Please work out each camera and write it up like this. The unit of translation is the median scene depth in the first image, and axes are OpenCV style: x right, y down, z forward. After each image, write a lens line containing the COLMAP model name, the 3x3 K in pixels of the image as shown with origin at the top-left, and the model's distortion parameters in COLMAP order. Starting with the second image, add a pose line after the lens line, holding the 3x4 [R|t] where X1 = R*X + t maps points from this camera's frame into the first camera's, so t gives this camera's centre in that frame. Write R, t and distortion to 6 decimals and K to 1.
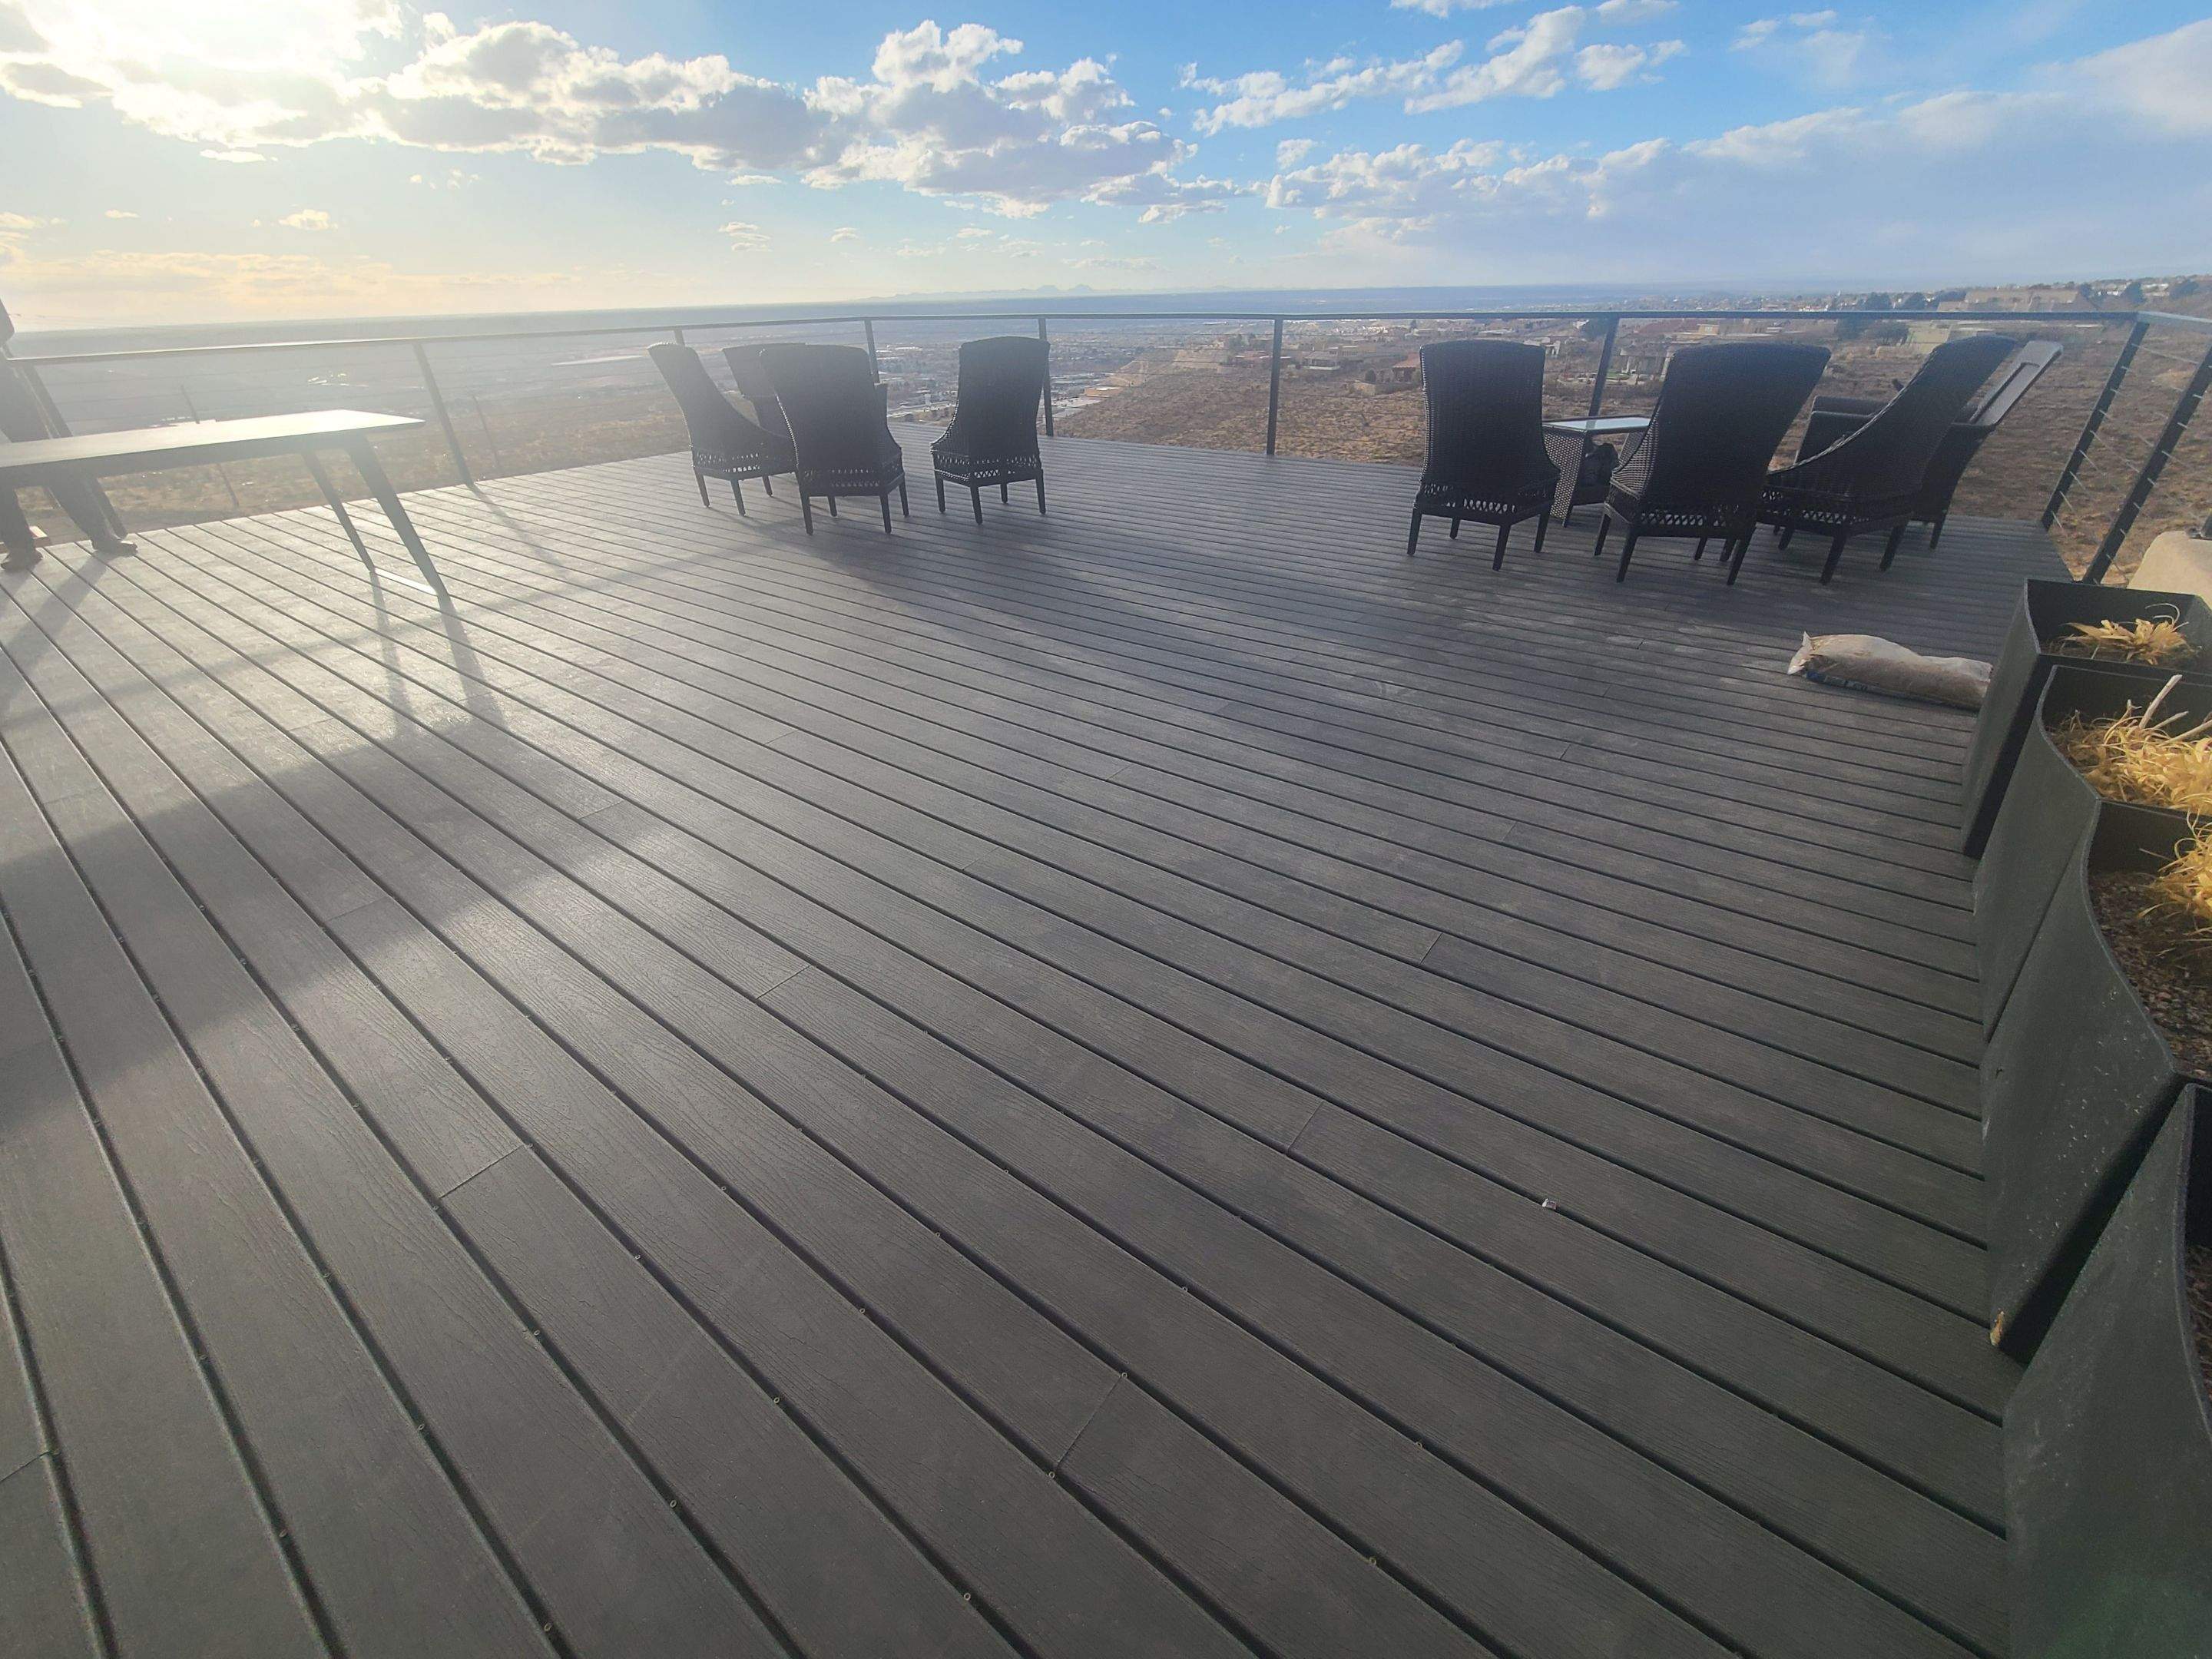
lens RADIAL K [[902.6, 0, 1107.3], [0, 902.6, 852.6], [0, 0, 1]] dist [-0.006593, -0.000335]
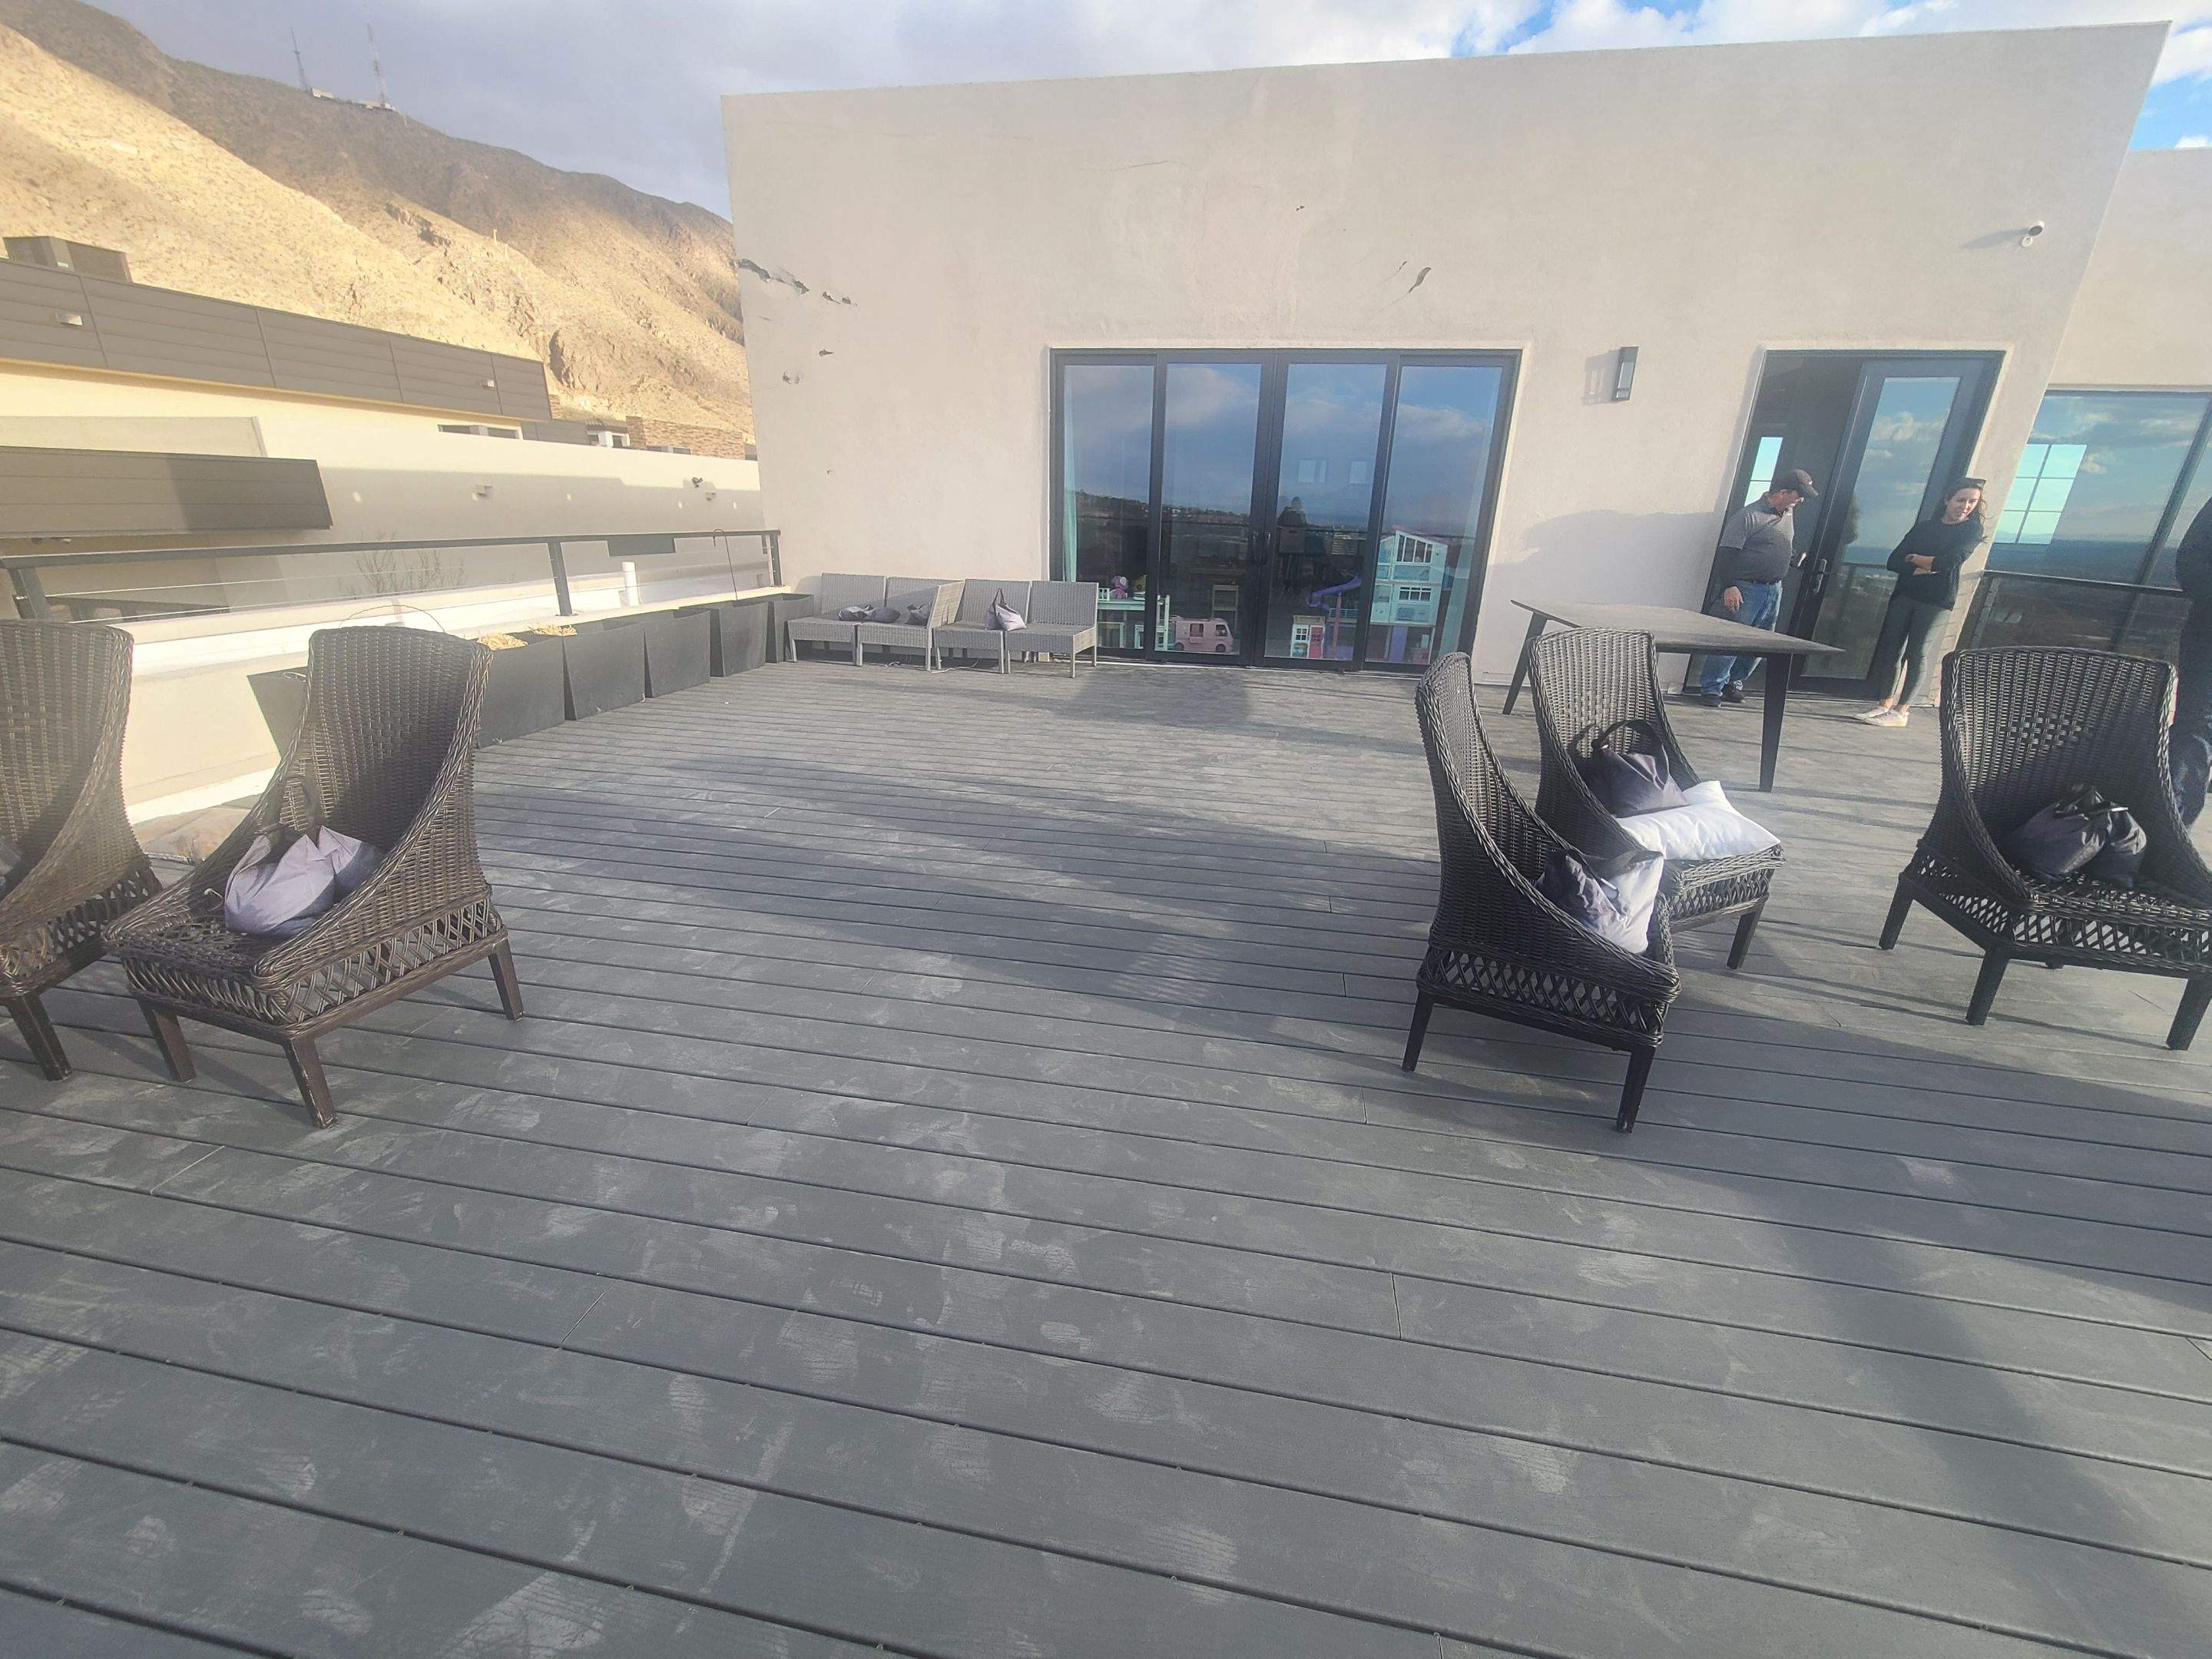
lens RADIAL K [[902.6, 0, 1107.3], [0, 902.6, 852.6], [0, 0, 1]] dist [-0.006593, -0.000335]
pose [[-0.886604, 0.163406, -0.432703, 0.339458], [-0.250389, 0.617015, 0.746055, -1.157861], [0.388894, 0.769799, -0.506133, 1.794231]]
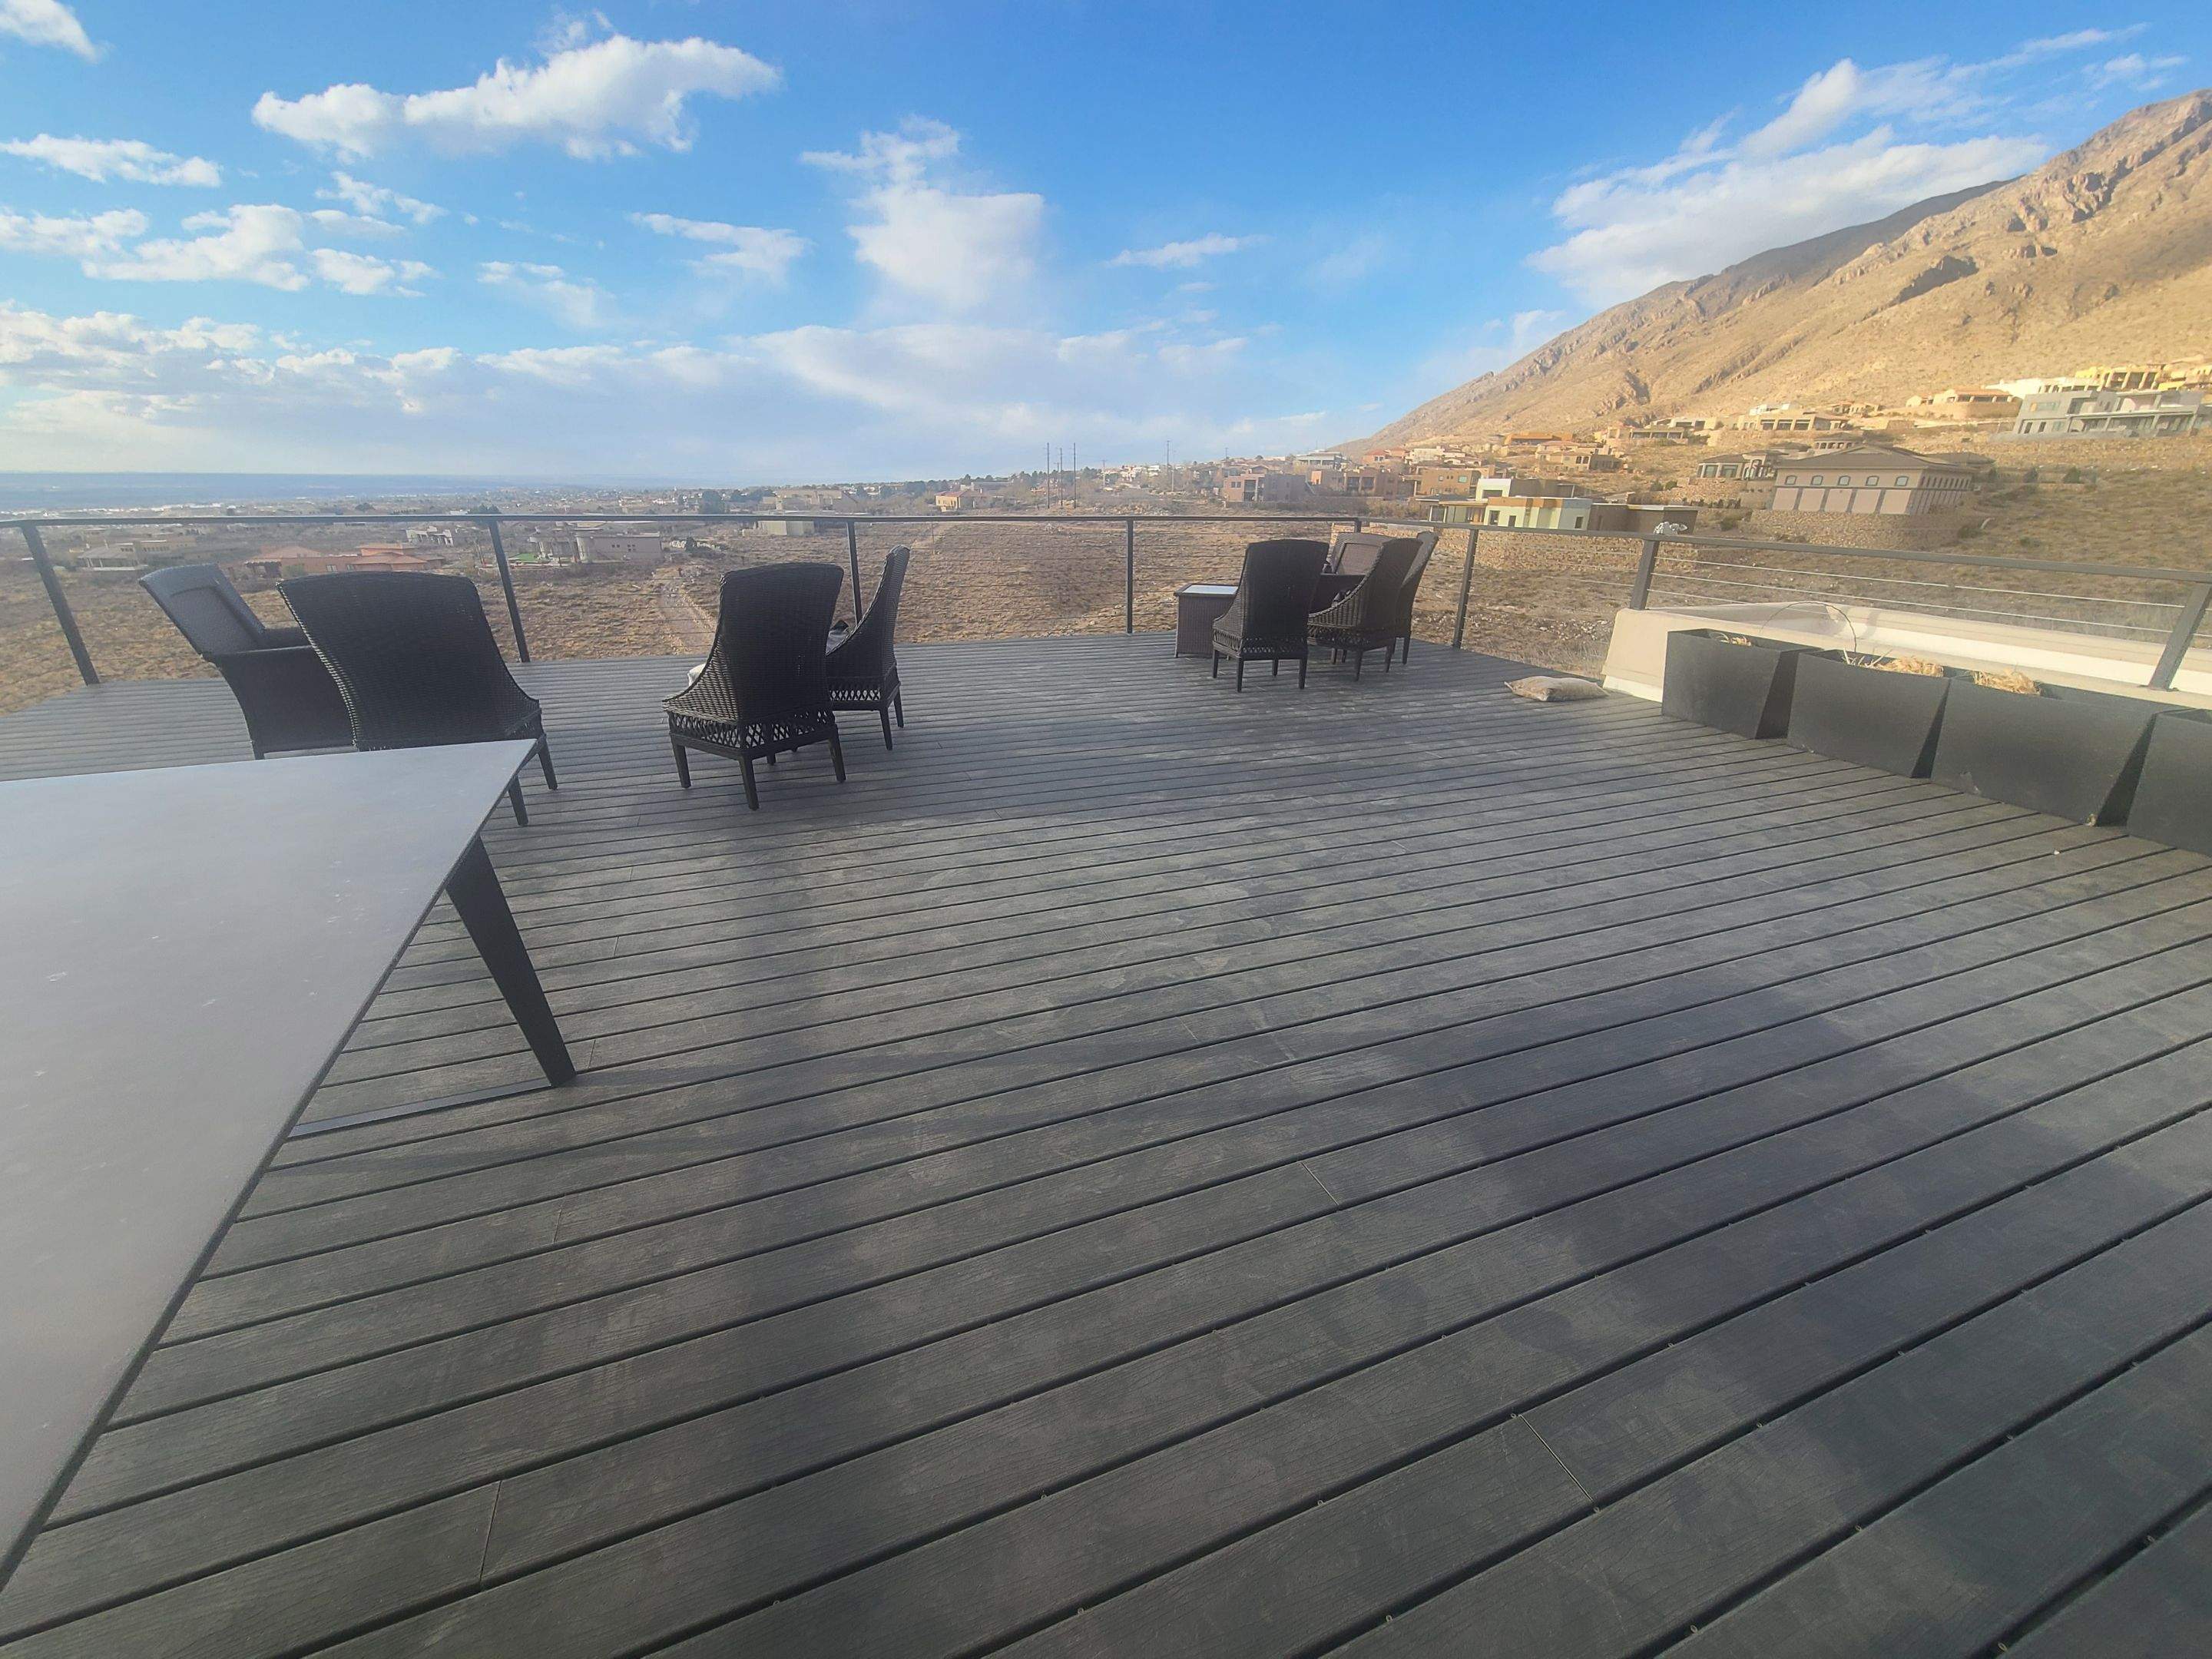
lens RADIAL K [[902.6, 0, 1107.3], [0, 902.6, 852.6], [0, 0, 1]] dist [-0.006593, -0.000335]
pose [[0.512586, -0.300743, 0.804244, -1.206209], [0.432968, 0.899385, 0.060367, -0.383515], [-0.741481, 0.317269, 0.591225, 0.600523]]
